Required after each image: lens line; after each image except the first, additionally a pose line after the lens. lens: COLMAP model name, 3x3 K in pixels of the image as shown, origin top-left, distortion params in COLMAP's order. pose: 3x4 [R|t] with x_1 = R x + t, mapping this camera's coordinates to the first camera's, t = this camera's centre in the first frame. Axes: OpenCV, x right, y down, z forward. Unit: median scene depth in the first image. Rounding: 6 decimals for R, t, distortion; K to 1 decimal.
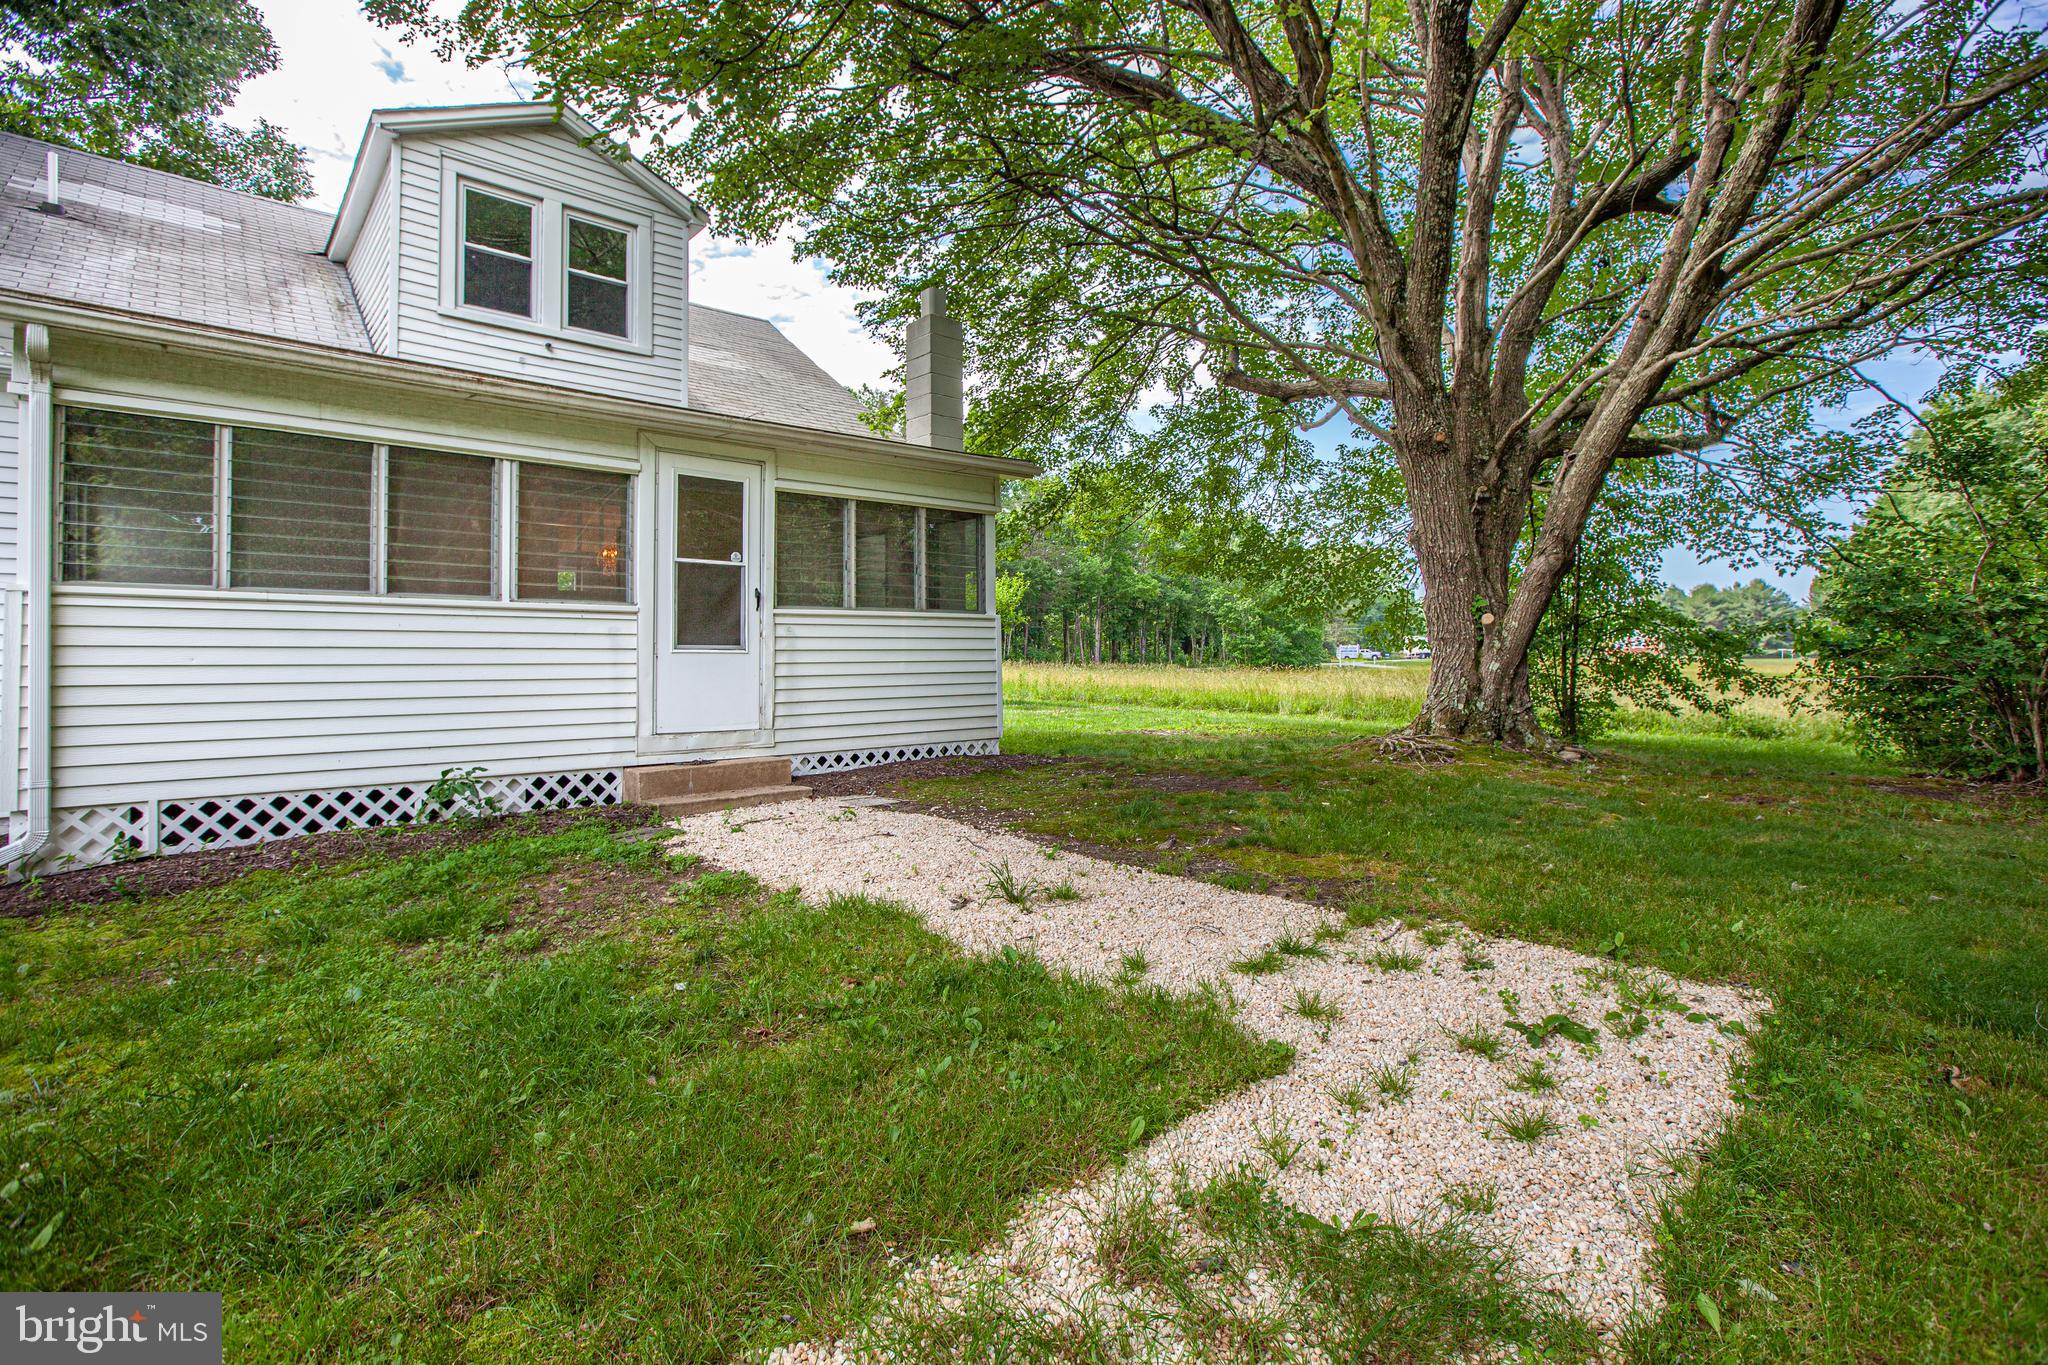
lens RADIAL K [[951.4, 0, 1004.0], [0, 951.4, 643.2], [0, 0, 1]] dist [-0.022020, 0.009039]
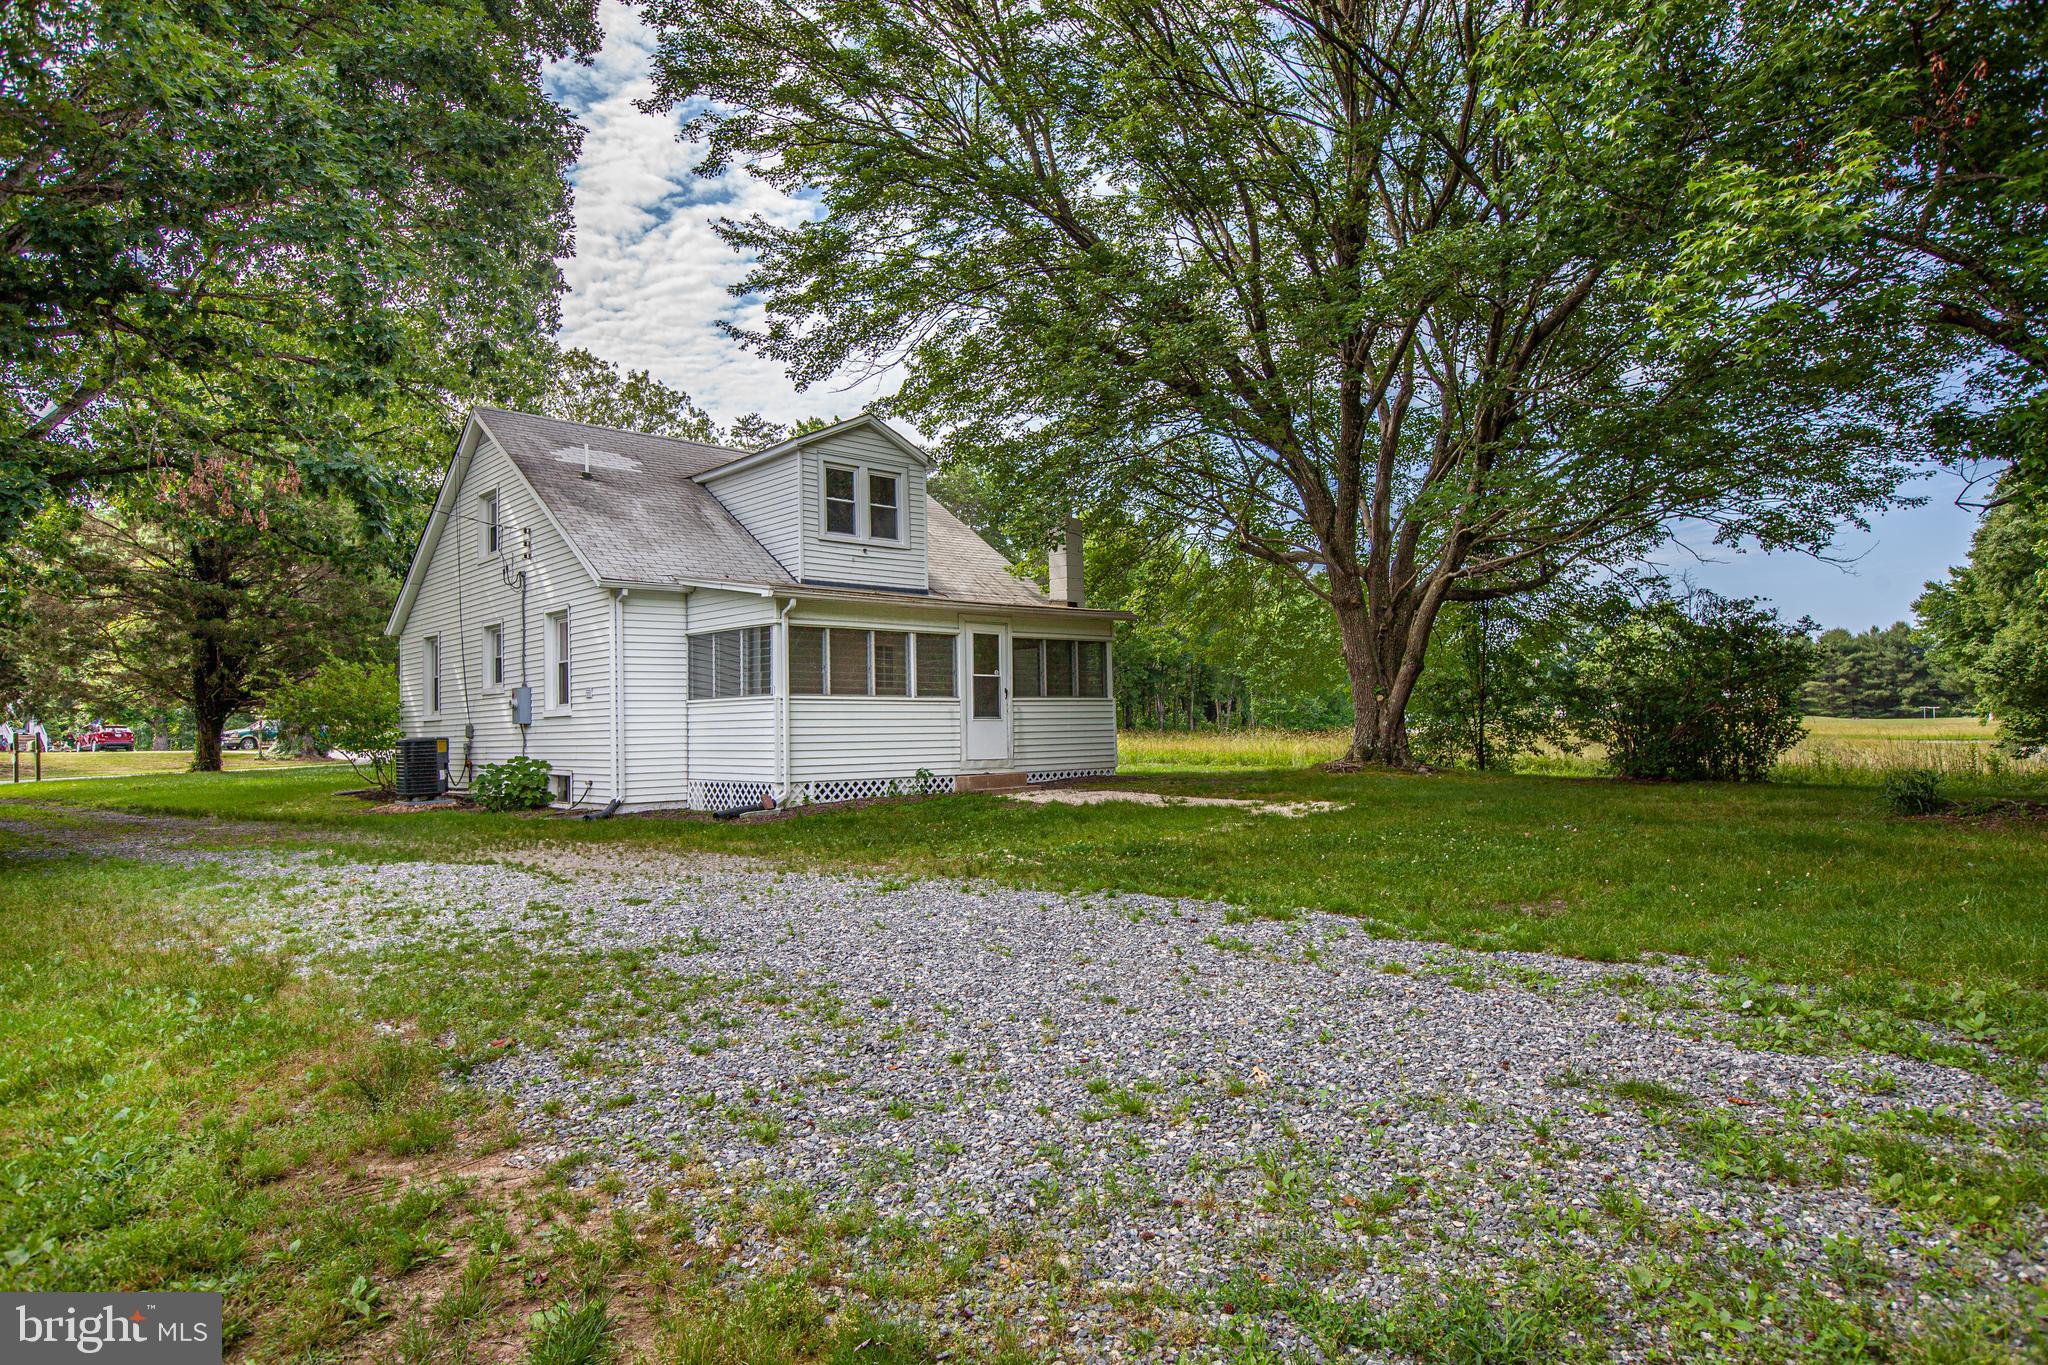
lens RADIAL K [[1226.1, 0, 1035.0], [0, 1226.1, 673.4], [0, 0, 1]] dist [-0.001239, 0.005349]
pose [[0.998731, -0.009005, 0.049549, -0.341739], [0.010462, 0.999518, -0.029222, -0.012452], [-0.049262, 0.029703, 0.998344, -1.633536]]
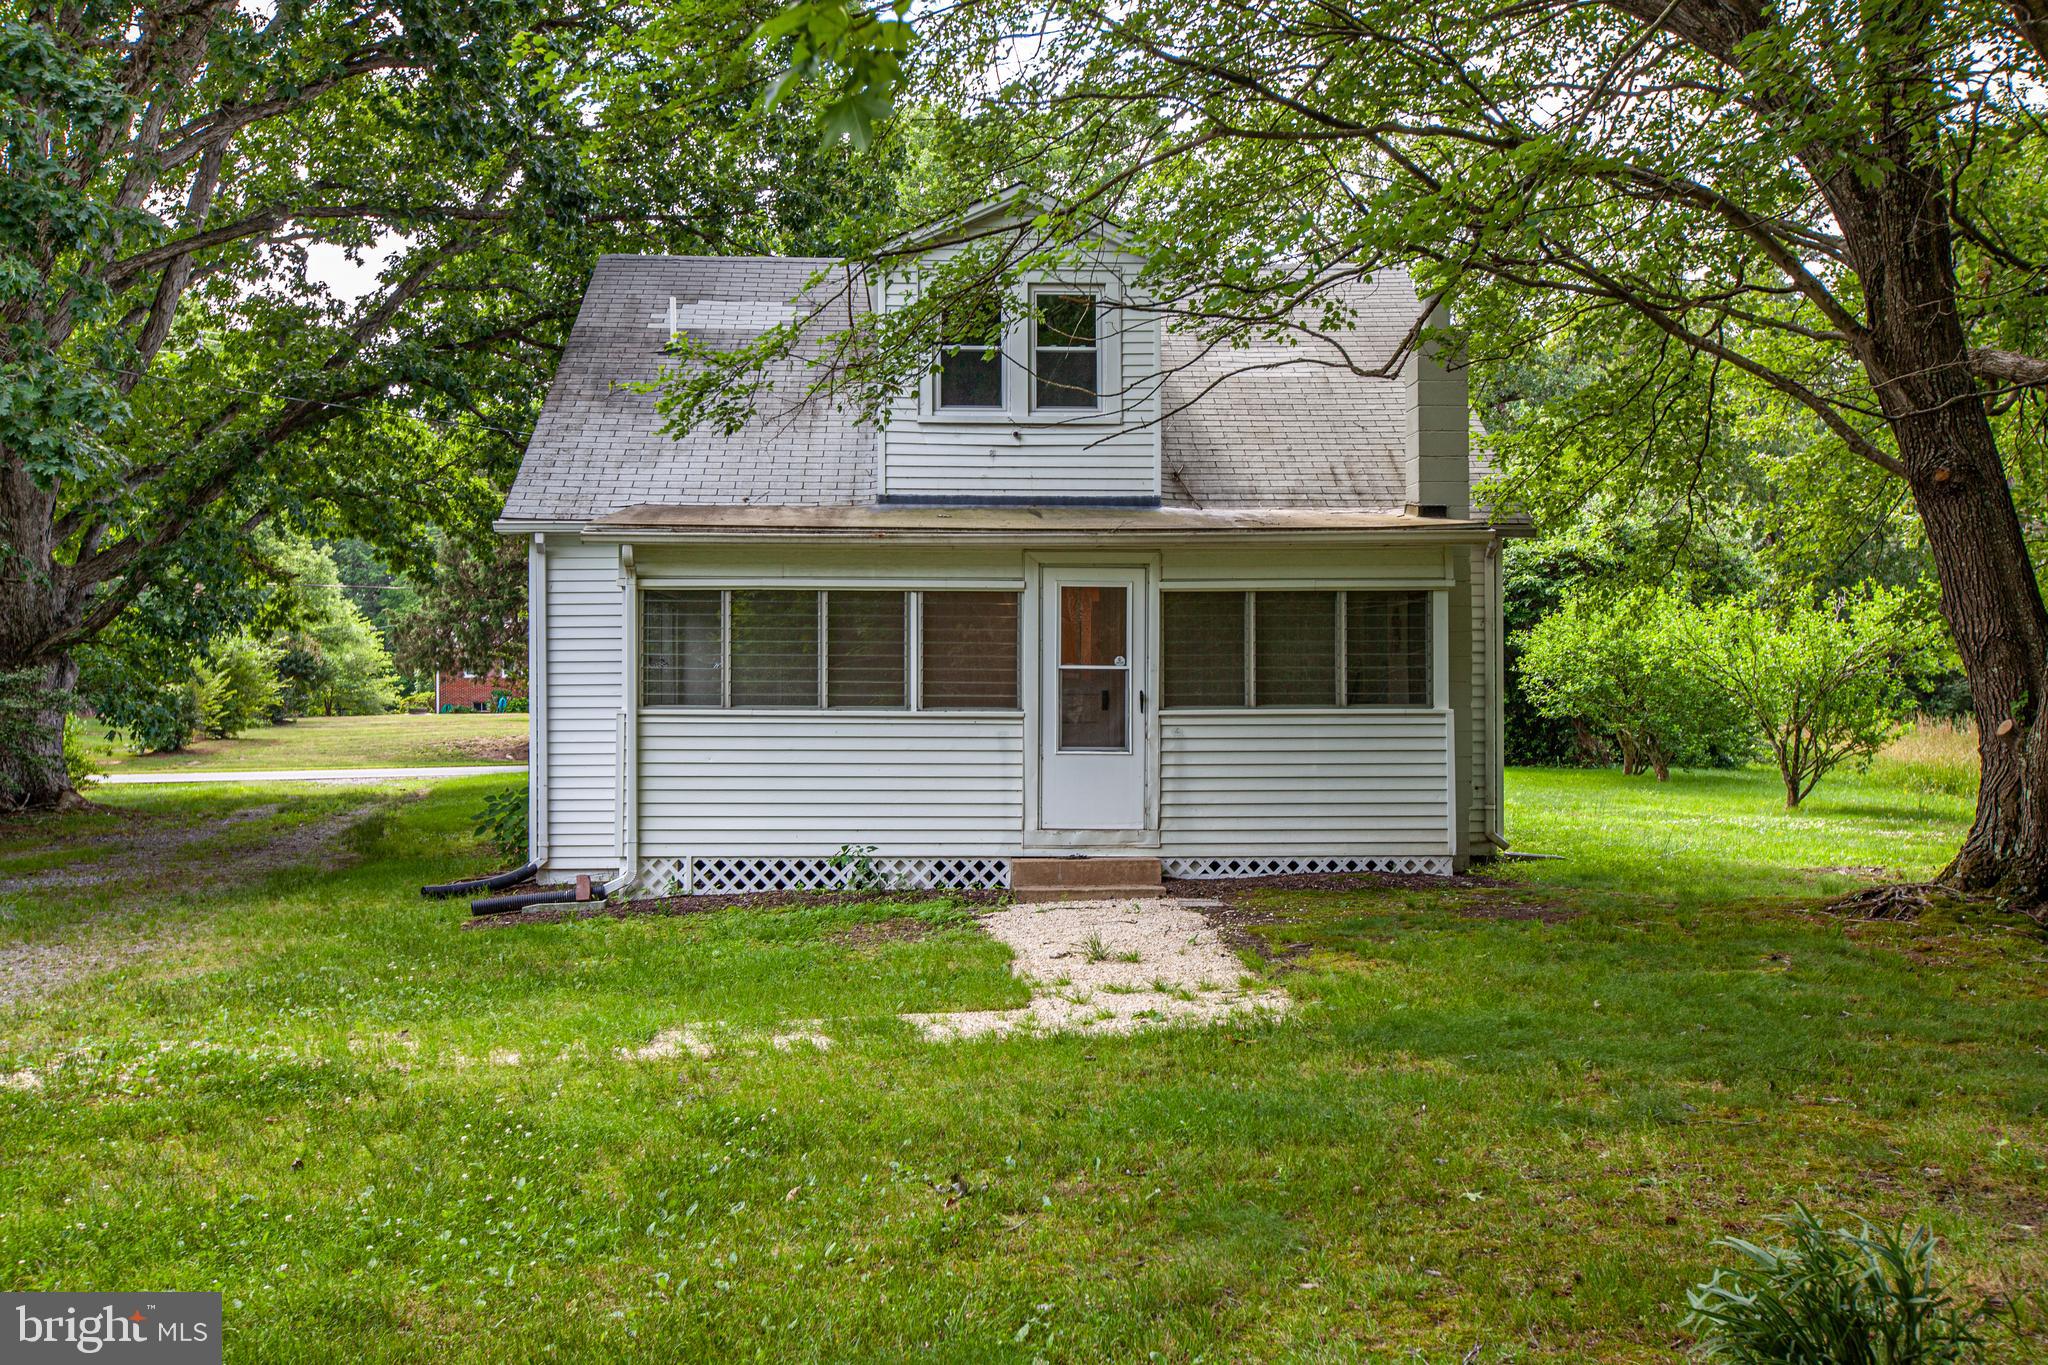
lens RADIAL K [[1975.5, 0, 1030.6], [0, 1975.5, 695.5], [0, 0, 1]] dist [0.084414, 0.000000]
pose [[0.788708, 0.005294, -0.614745, 0.991098], [0.004244, 0.999892, 0.014055, -0.086848], [0.614753, -0.013694, 0.788600, -0.772903]]
